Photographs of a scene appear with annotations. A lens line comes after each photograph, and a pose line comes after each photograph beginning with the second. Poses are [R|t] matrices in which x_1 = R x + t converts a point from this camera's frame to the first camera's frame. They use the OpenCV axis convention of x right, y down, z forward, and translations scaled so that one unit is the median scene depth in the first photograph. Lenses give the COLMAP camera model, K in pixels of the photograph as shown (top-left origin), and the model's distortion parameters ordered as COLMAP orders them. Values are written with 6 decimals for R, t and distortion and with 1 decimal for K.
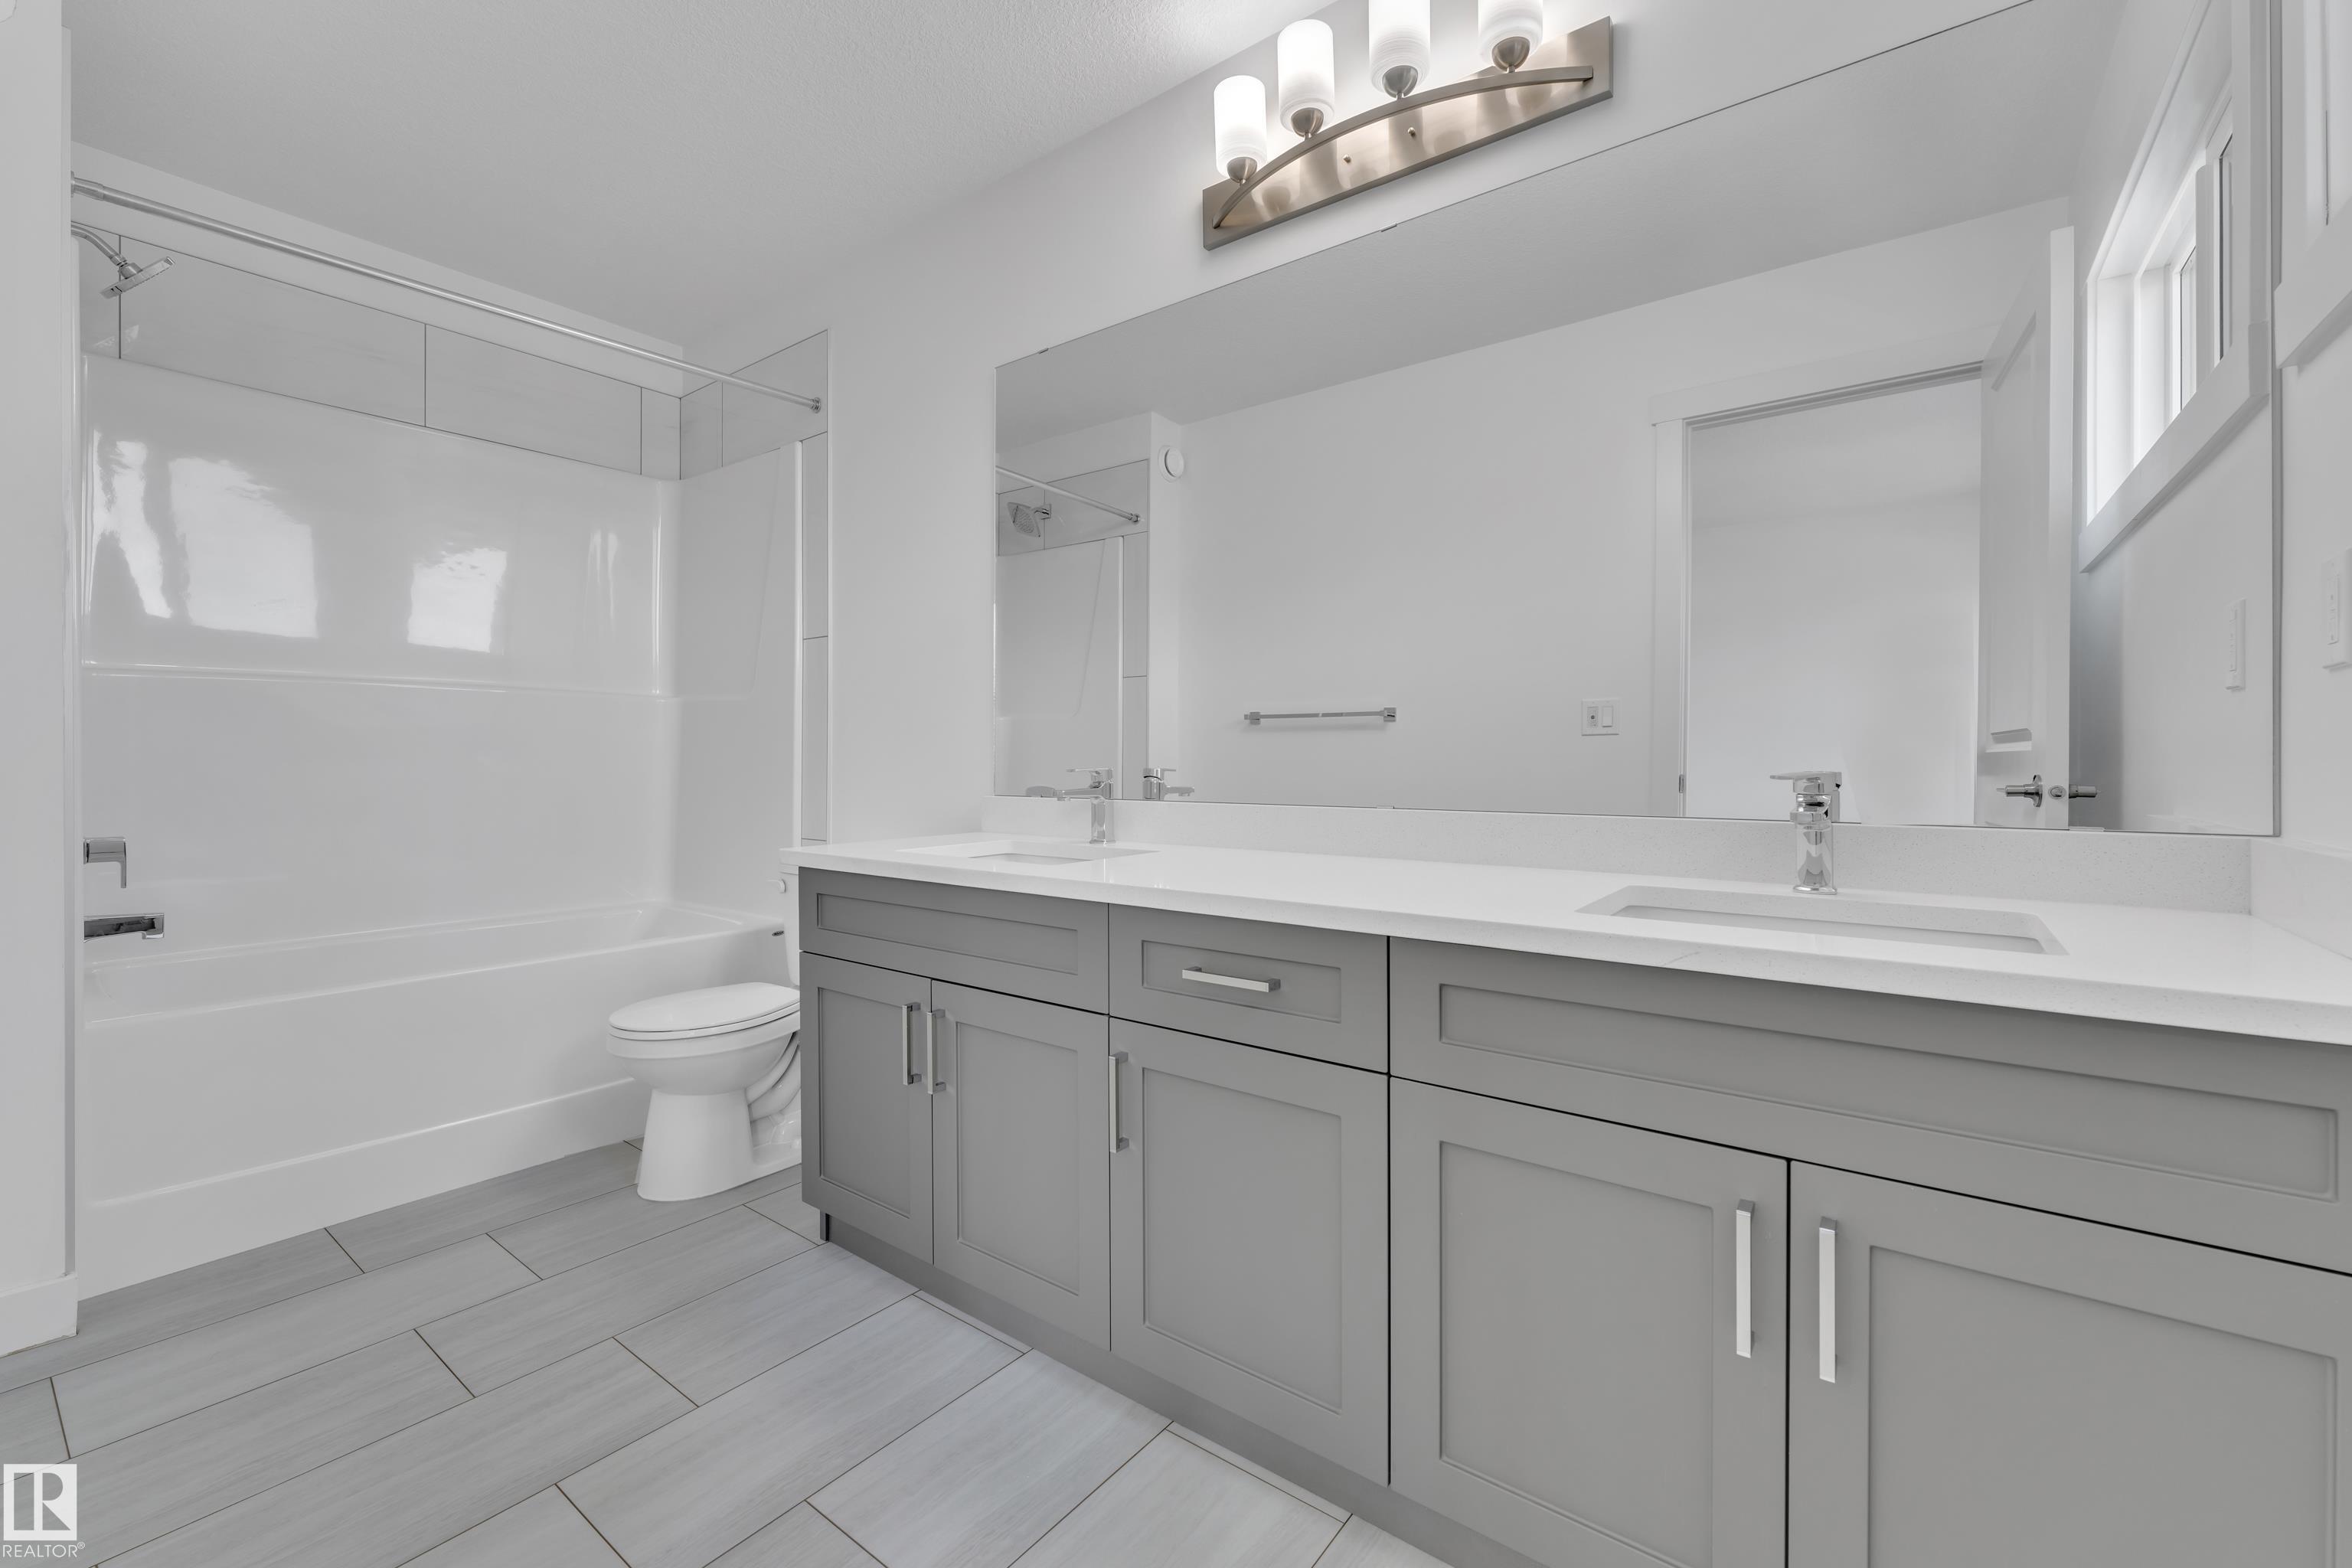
lens RADIAL K [[966.4, 0, 1139.1], [0, 966.4, 760.1], [0, 0, 1]] dist [-0.001570, -0.000115]
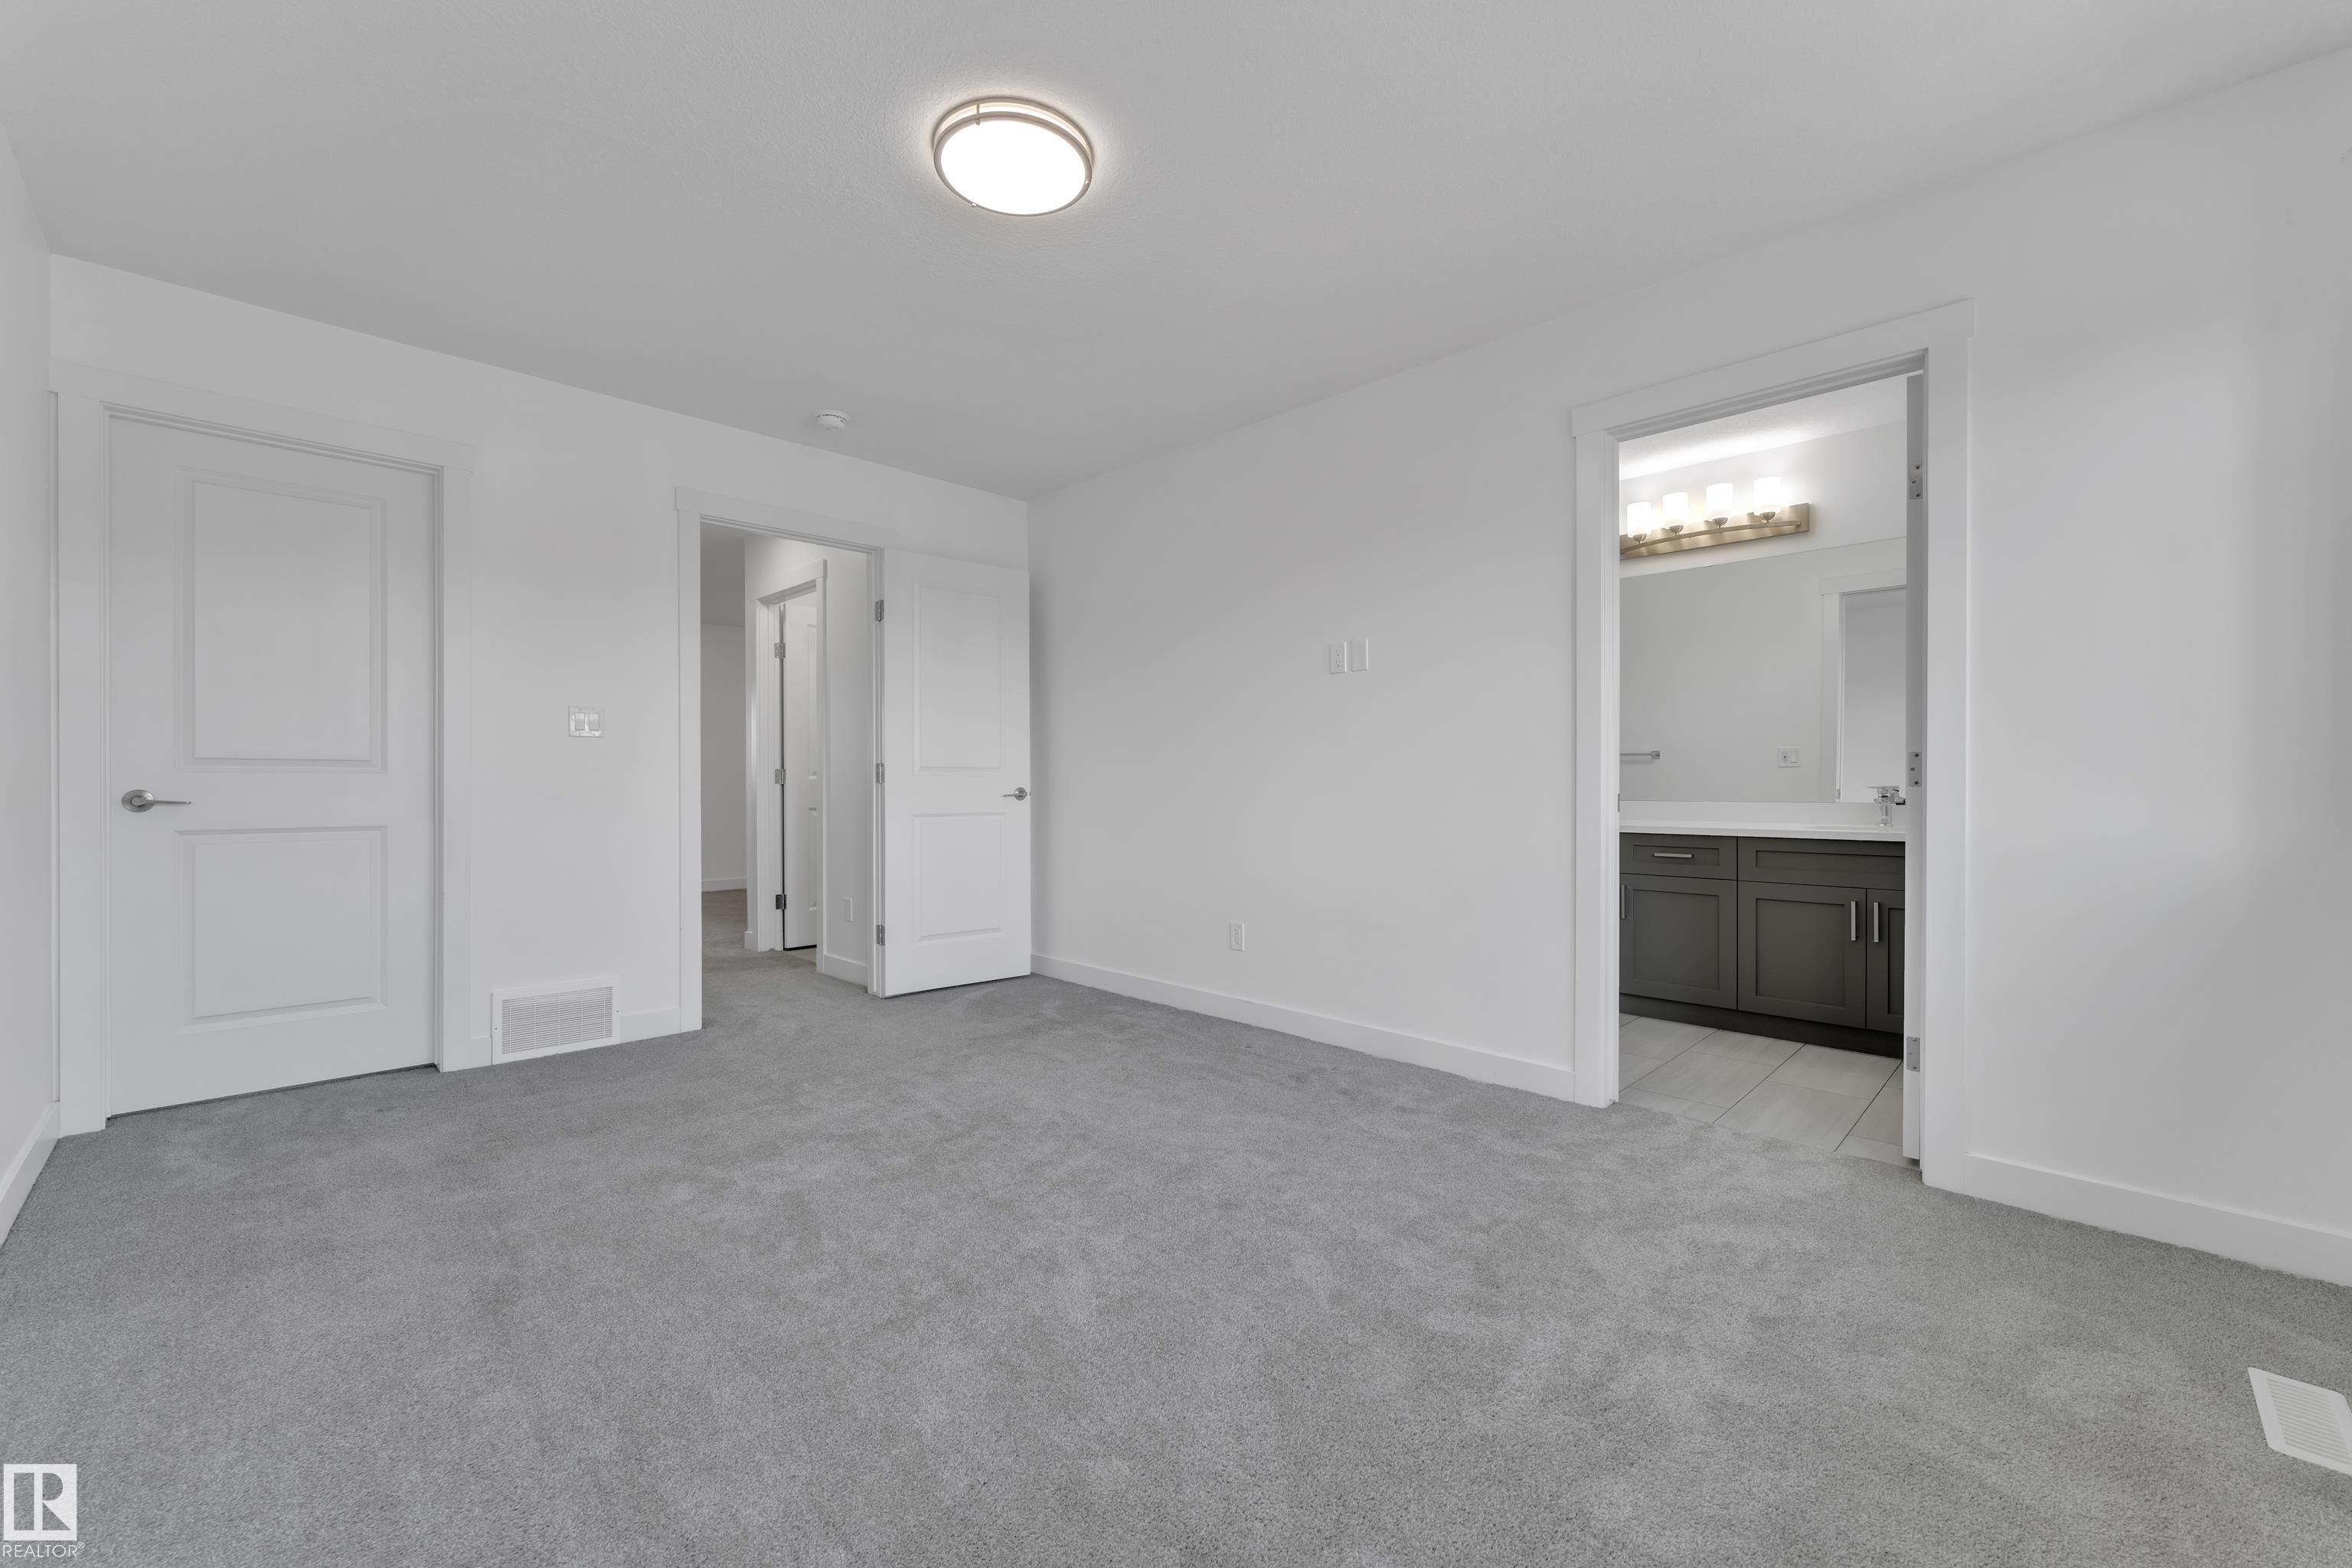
lens RADIAL K [[945.8, 0, 1174.5], [0, 945.8, 782.9], [0, 0, 1]] dist [0.000060, -0.000158]
pose [[0.994384, -0.001045, -0.105824, -0.962344], [0.001245, 0.999998, 0.001825, -0.003811], [0.105822, -0.001947, 0.994383, -1.762768]]
